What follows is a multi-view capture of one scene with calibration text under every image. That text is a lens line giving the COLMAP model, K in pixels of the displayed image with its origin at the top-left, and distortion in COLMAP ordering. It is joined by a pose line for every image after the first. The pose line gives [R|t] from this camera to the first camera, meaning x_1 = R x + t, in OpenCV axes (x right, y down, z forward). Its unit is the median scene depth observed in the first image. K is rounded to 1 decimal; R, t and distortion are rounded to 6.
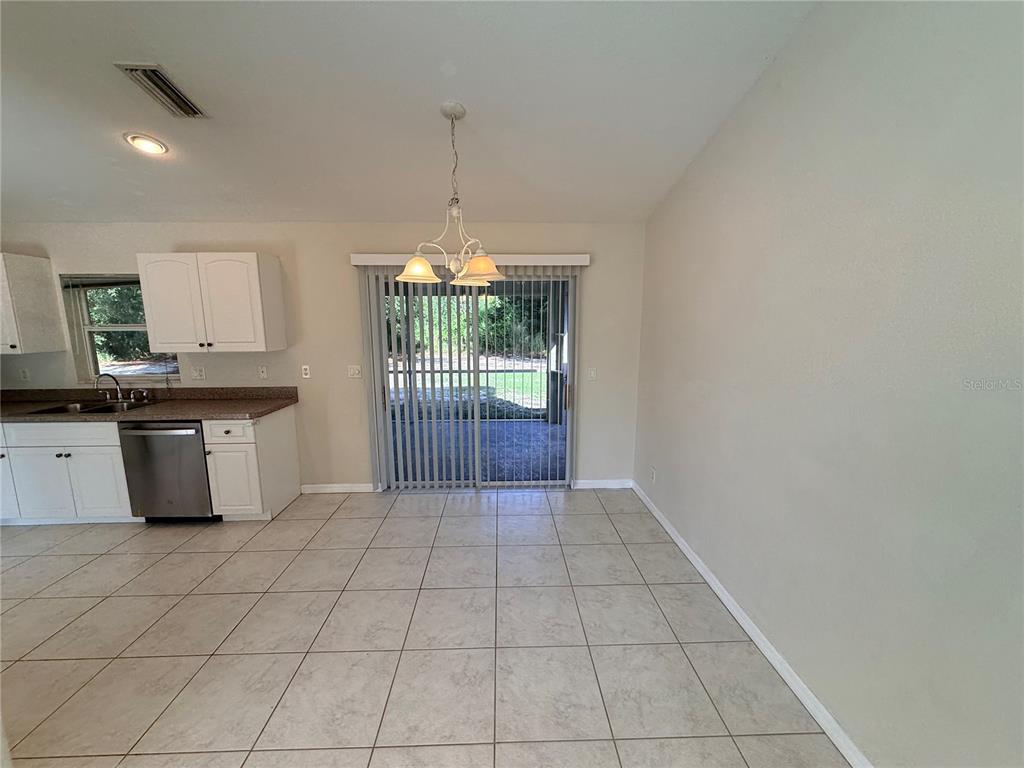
lens RADIAL K [[408.6, 0, 511.9], [0, 408.6, 386.8], [0, 0, 1]] dist [-0.002392, 0.000530]
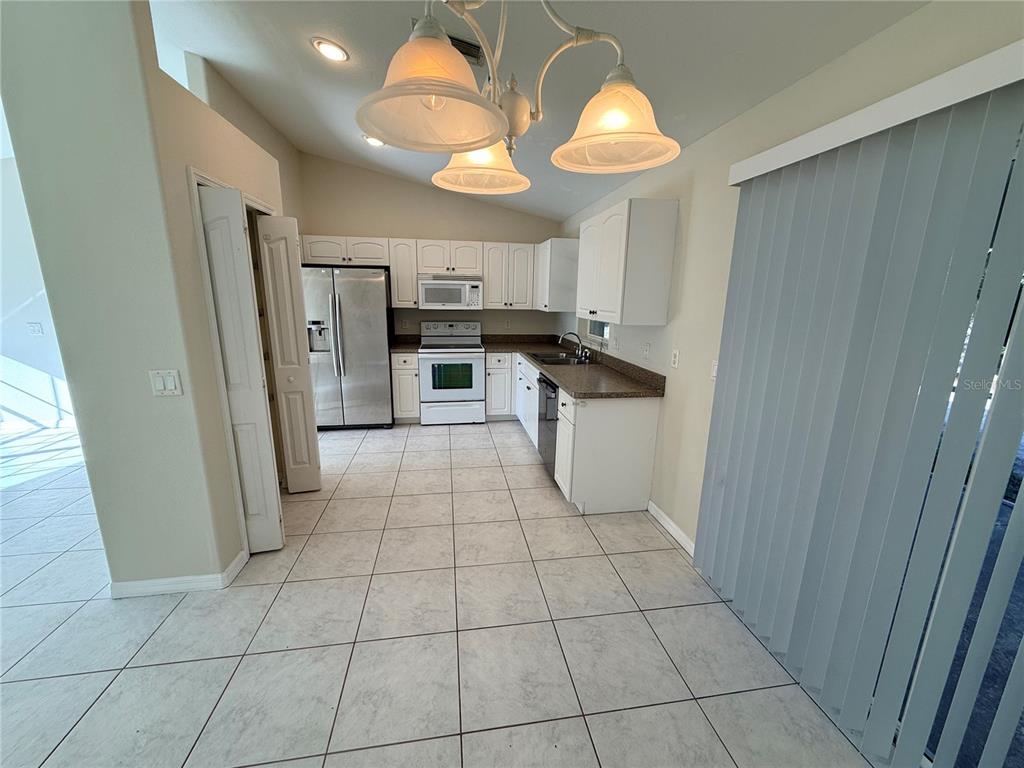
lens RADIAL K [[408.6, 0, 506.1], [0, 408.6, 385.8], [0, 0, 1]] dist [-0.002392, 0.000530]
pose [[0.123341, 0.226539, -0.966161, 0.175402], [-0.174878, 0.963320, 0.203548, -0.090882], [0.976834, 0.143855, 0.158434, 0.634521]]
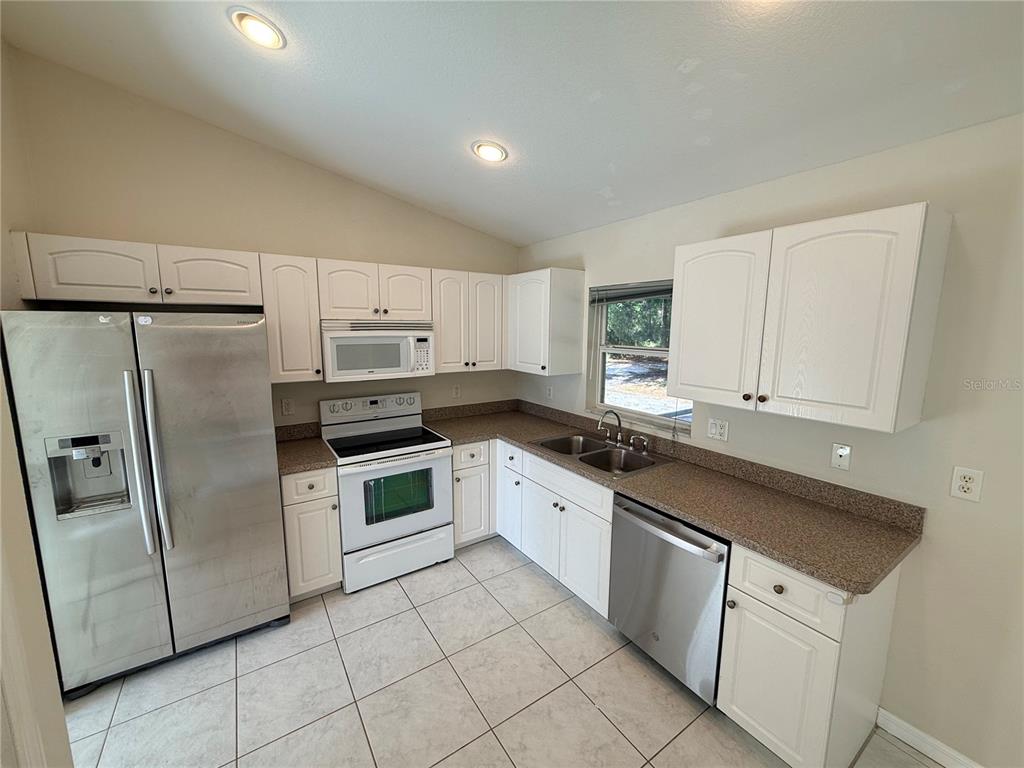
lens RADIAL K [[408.6, 0, 510.5], [0, 408.6, 385.0], [0, 0, 1]] dist [-0.002392, 0.000530]
pose [[0.530878, 0.130932, -0.837273, -0.439439], [-0.143183, 0.987647, 0.063661, -0.101402], [0.835265, 0.086087, 0.543067, 0.400488]]
